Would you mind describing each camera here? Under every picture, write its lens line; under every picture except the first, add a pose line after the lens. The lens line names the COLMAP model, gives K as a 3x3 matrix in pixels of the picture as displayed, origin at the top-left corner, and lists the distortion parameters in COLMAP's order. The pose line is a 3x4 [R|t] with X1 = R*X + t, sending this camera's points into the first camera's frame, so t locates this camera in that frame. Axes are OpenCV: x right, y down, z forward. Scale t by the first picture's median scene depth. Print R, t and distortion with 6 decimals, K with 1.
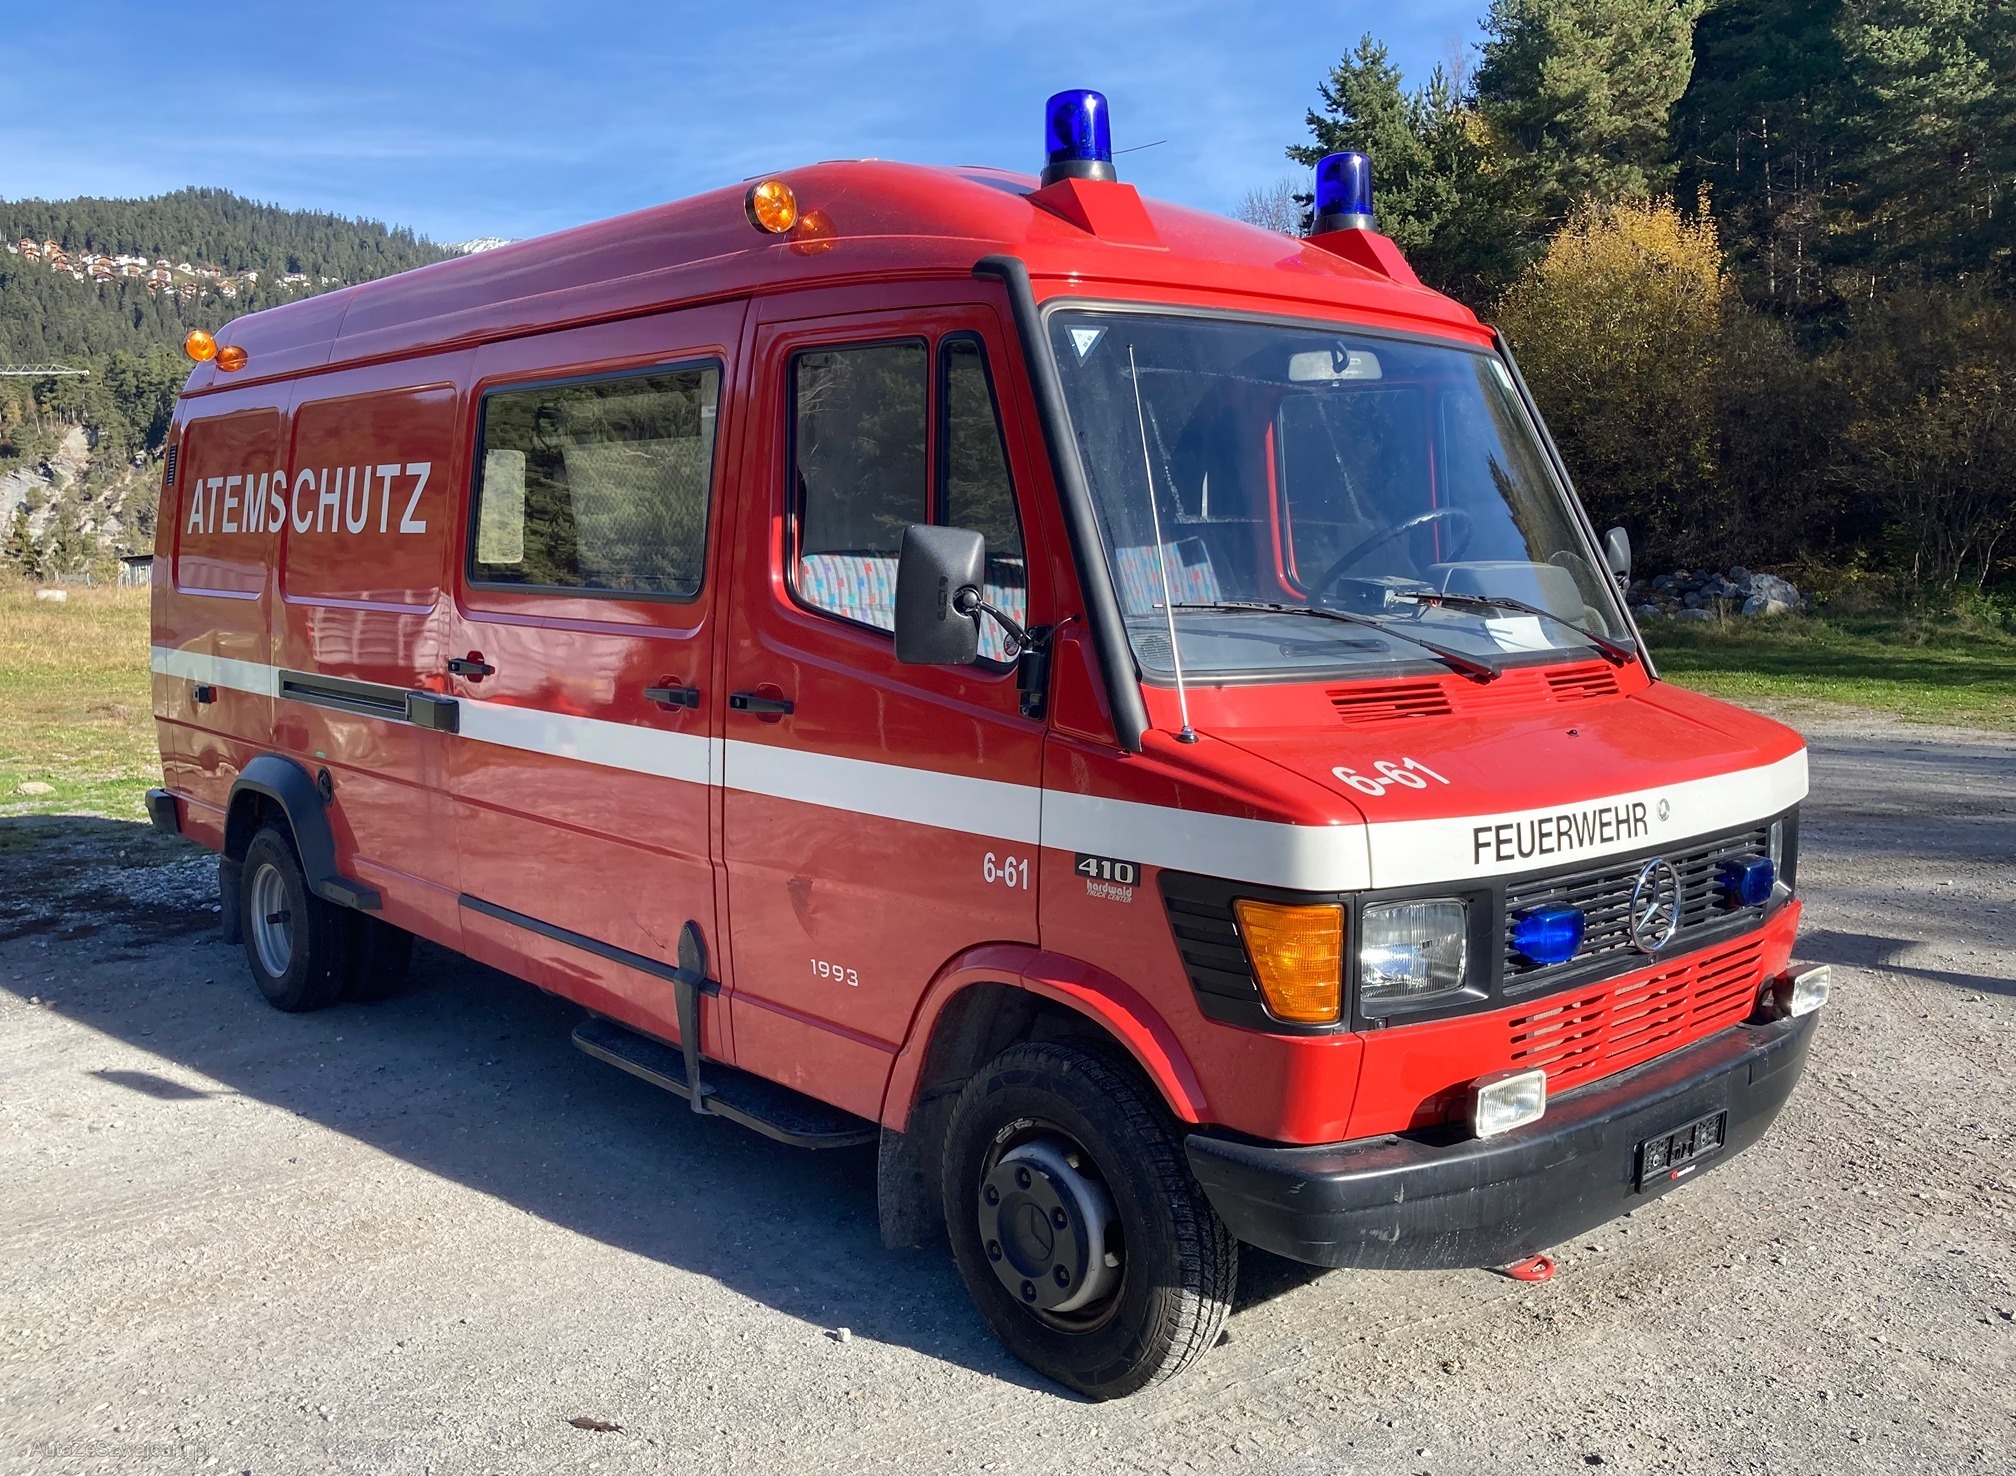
lens RADIAL K [[1708.4, 0, 944.7], [0, 1708.4, 739.7], [0, 0, 1]] dist [0.032724, -0.050930]
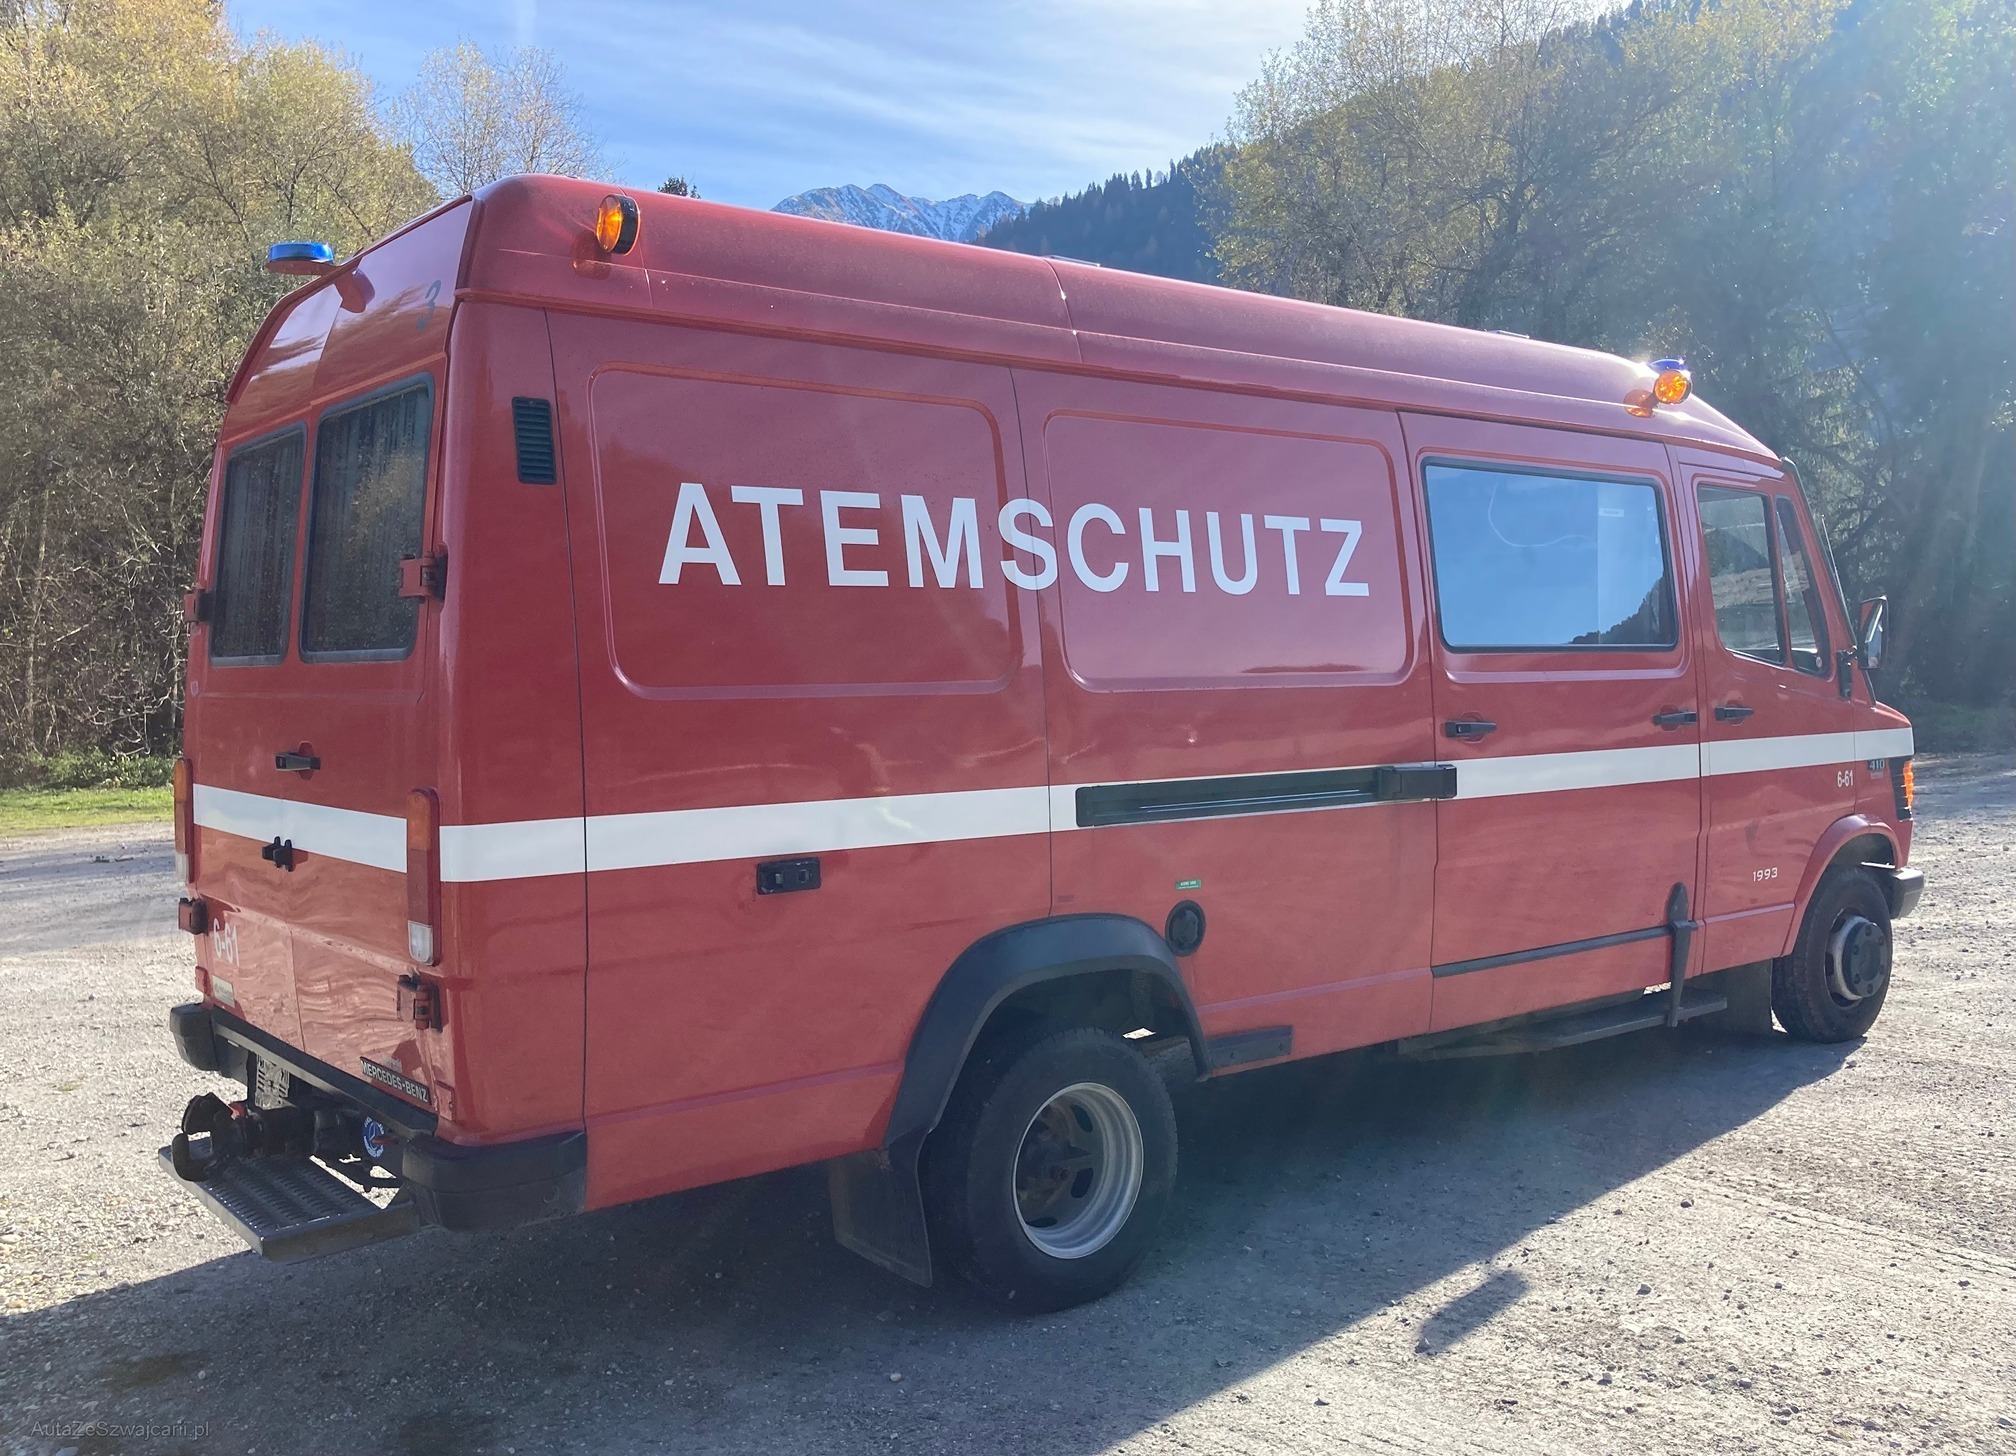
lens RADIAL K [[1846.6, 0, 1008.0], [0, 1846.6, 728.0], [0, 0, 1]] dist [0.138375, -0.328926]
pose [[0.023552, -0.042839, 0.998804, -2.094373], [0.126615, 0.991164, 0.039526, -0.182622], [-0.991672, 0.125533, 0.028768, 1.872005]]
